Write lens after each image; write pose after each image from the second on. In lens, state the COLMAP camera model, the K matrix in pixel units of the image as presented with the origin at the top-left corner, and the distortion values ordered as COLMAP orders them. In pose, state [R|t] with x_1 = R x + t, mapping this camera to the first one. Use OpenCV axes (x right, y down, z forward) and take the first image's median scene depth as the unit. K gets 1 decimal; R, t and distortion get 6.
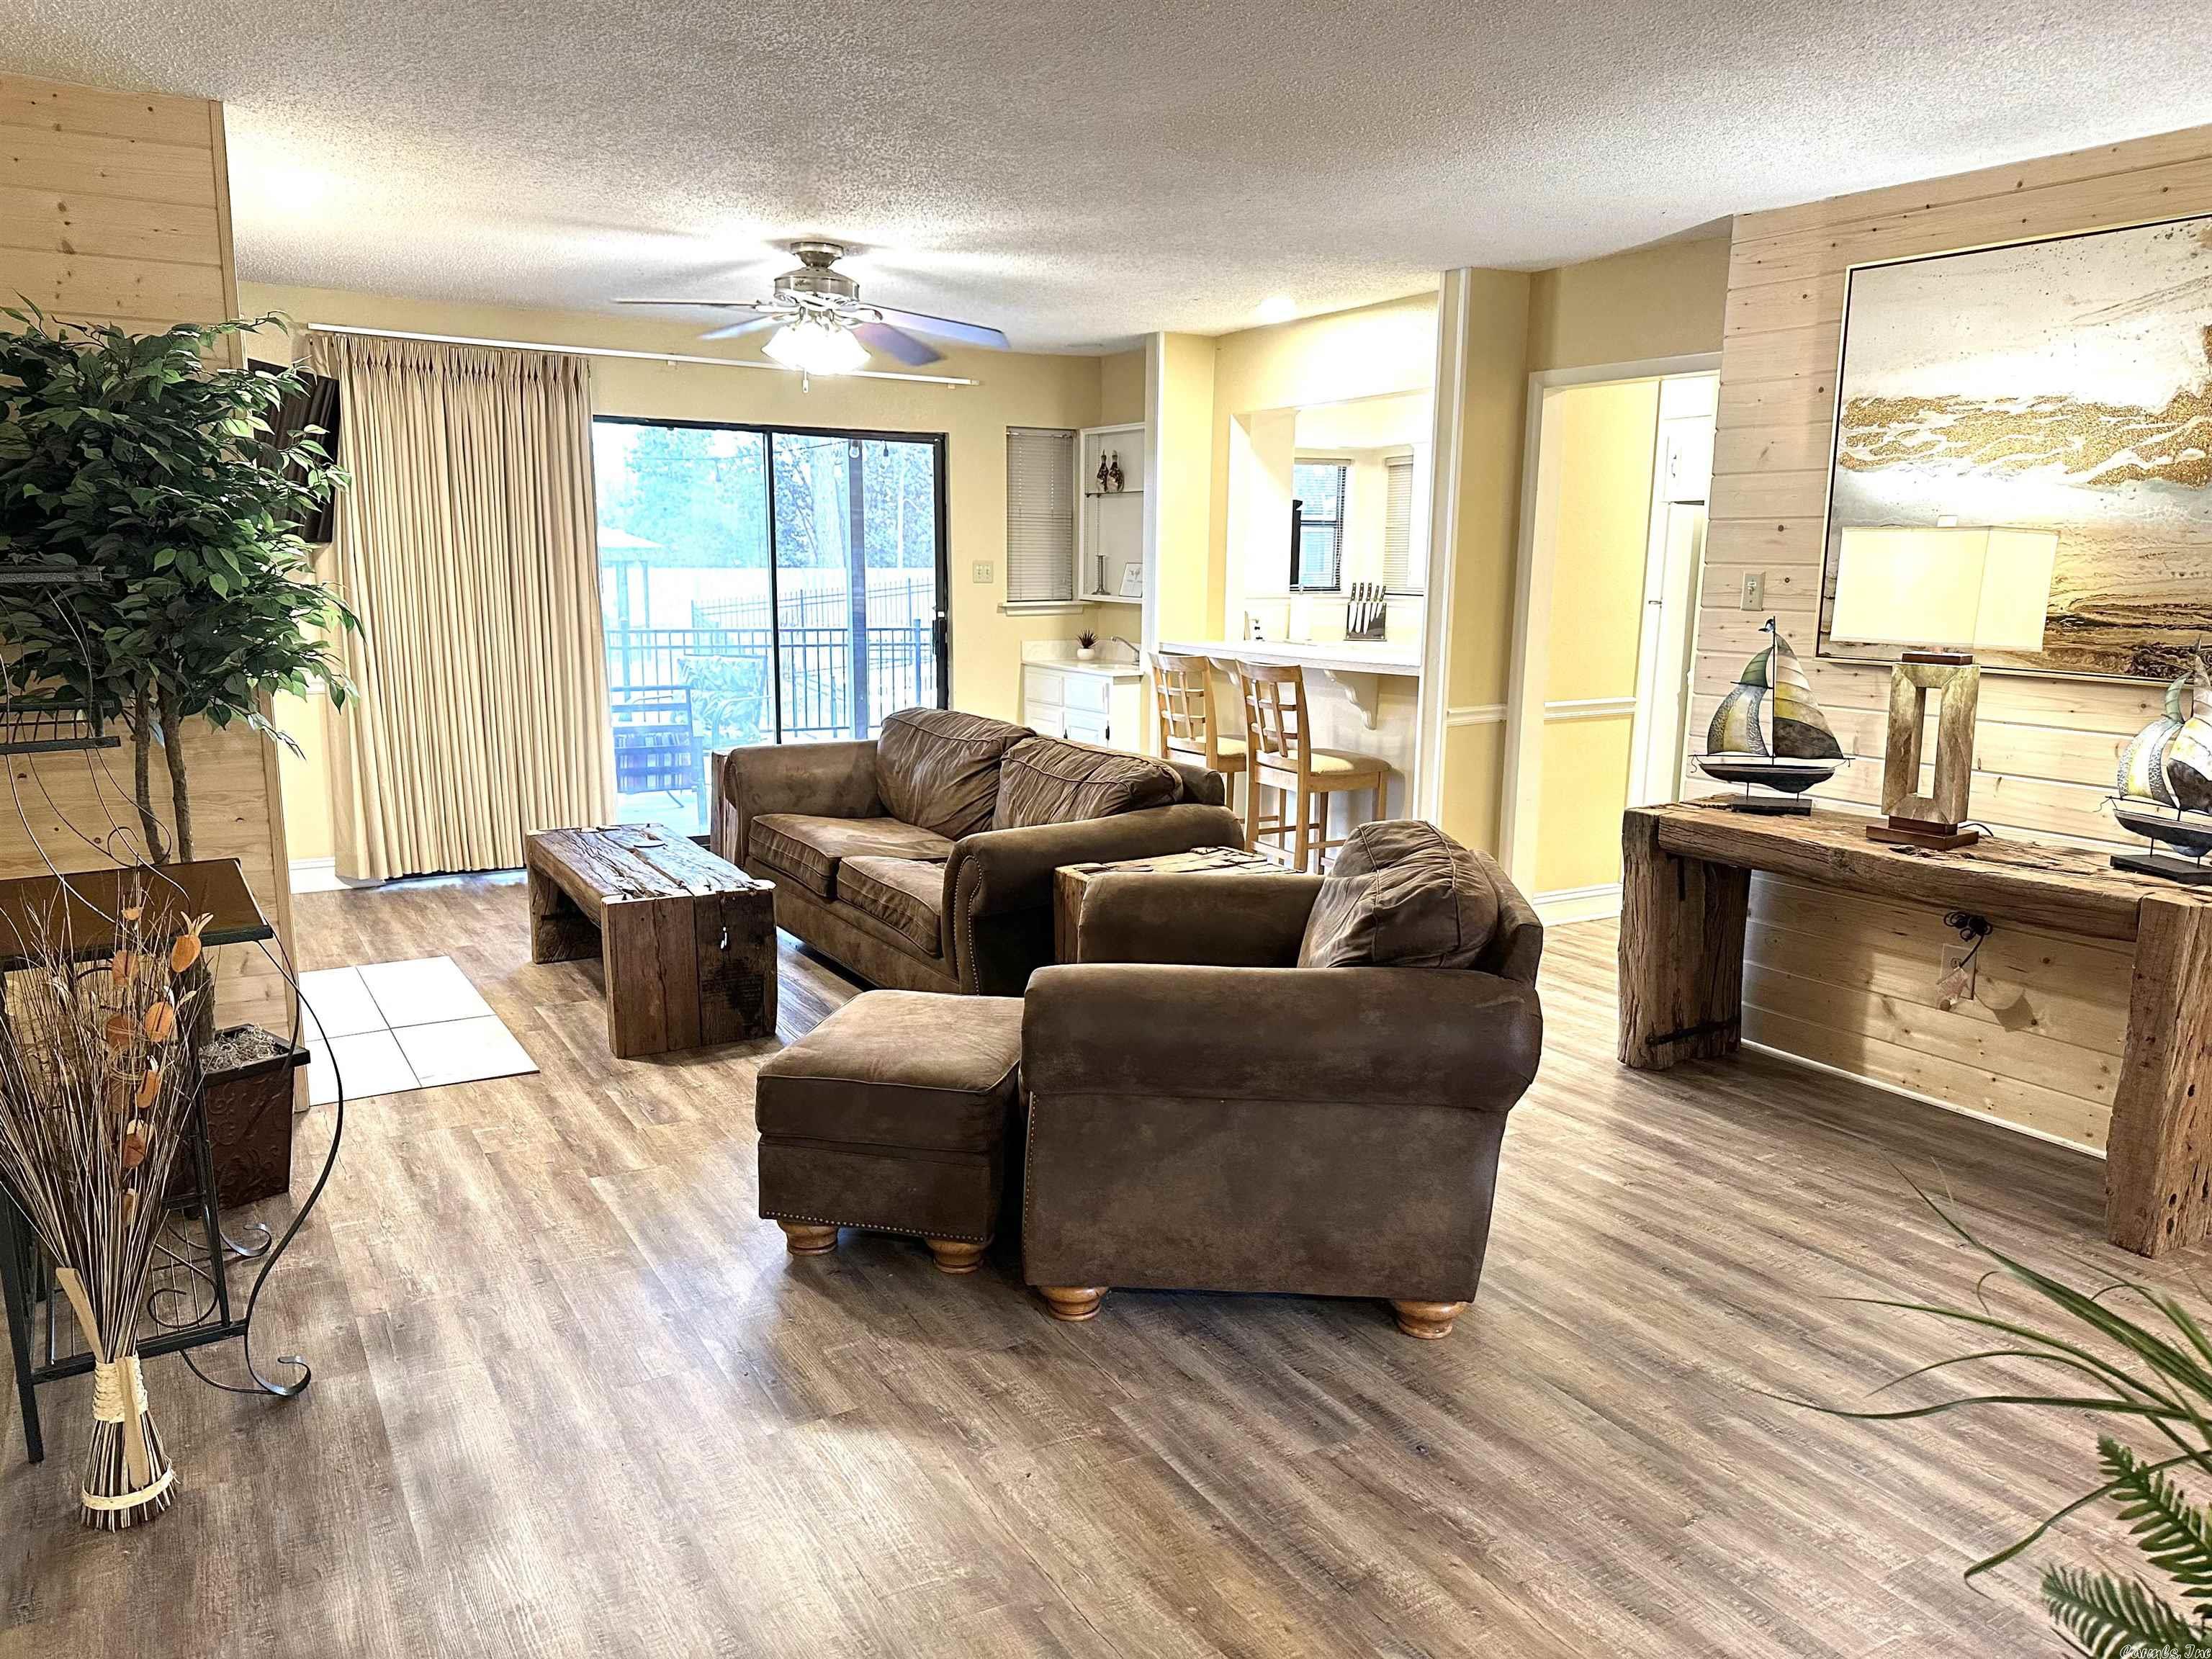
lens RADIAL K [[1554.9, 0, 1106.0], [0, 1554.9, 829.5], [0, 0, 1]] dist [0.000776, -0.001019]
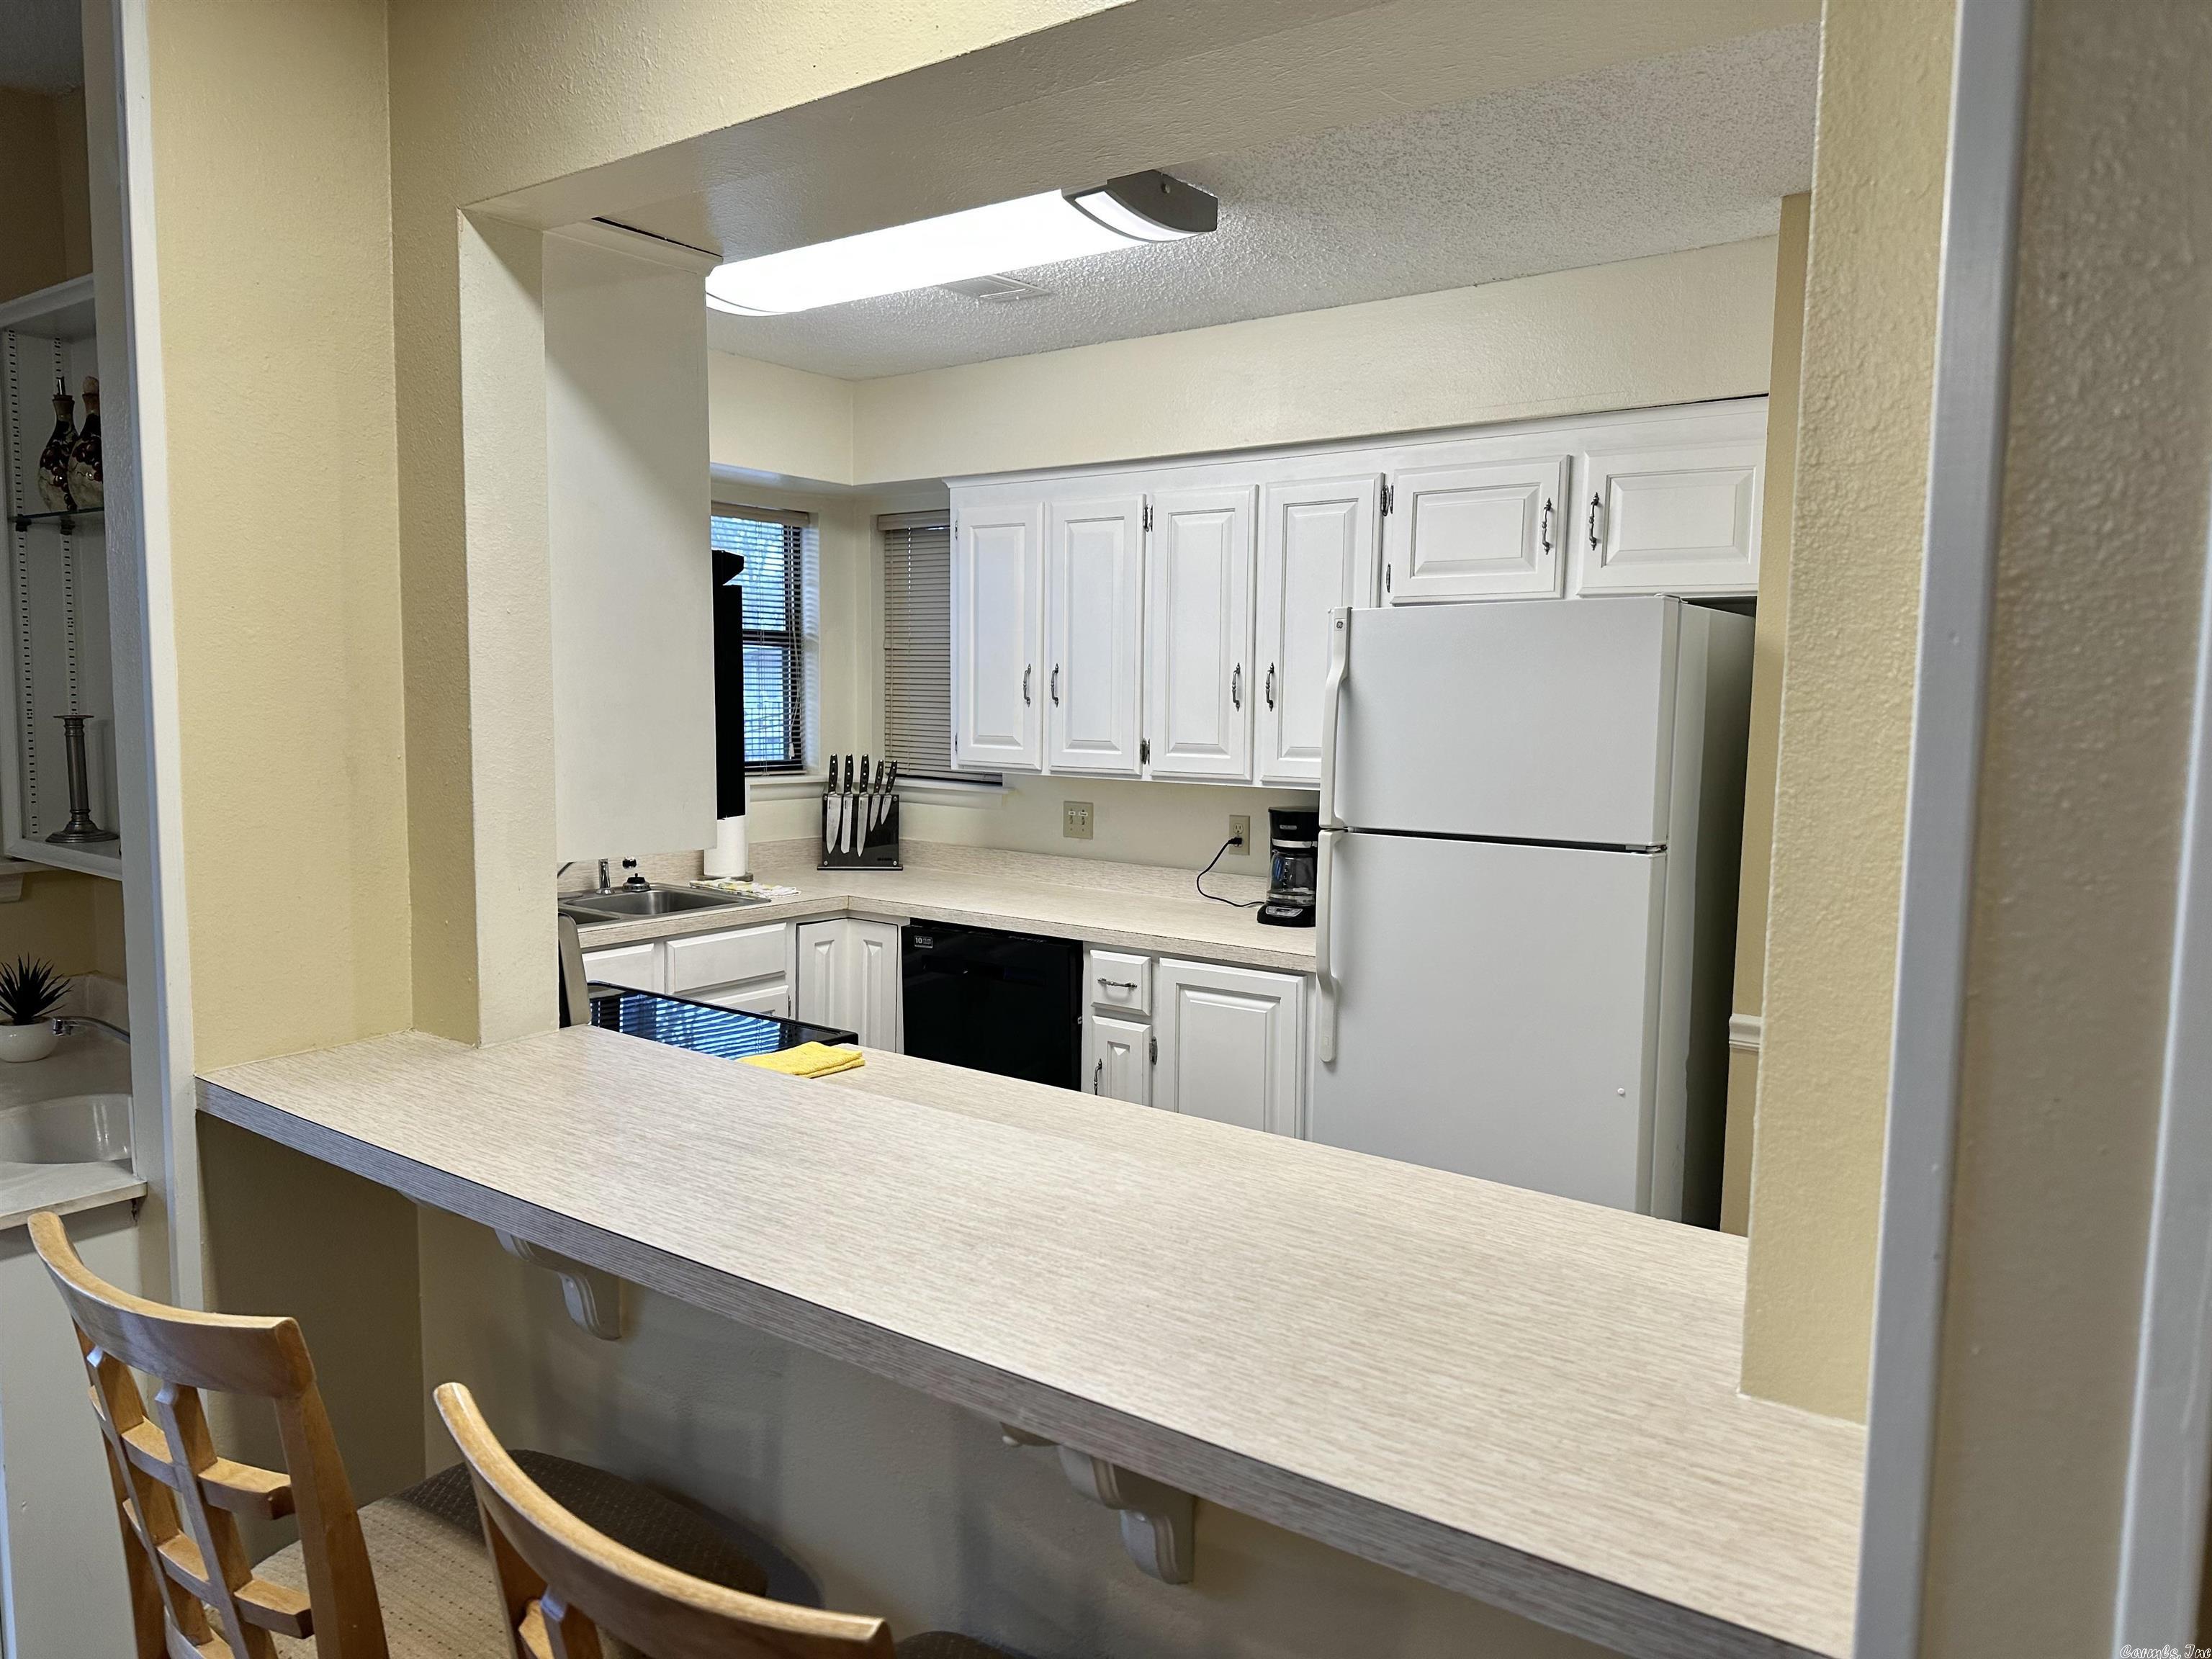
lens RADIAL K [[1554.9, 0, 1106.0], [0, 1554.9, 829.5], [0, 0, 1]] dist [0.000776, -0.001019]
pose [[0.929959, -0.028238, 0.366577, 0.057487], [0.055641, 0.996372, -0.064401, -0.098151], [-0.363429, 0.080287, 0.928156, 0.507149]]
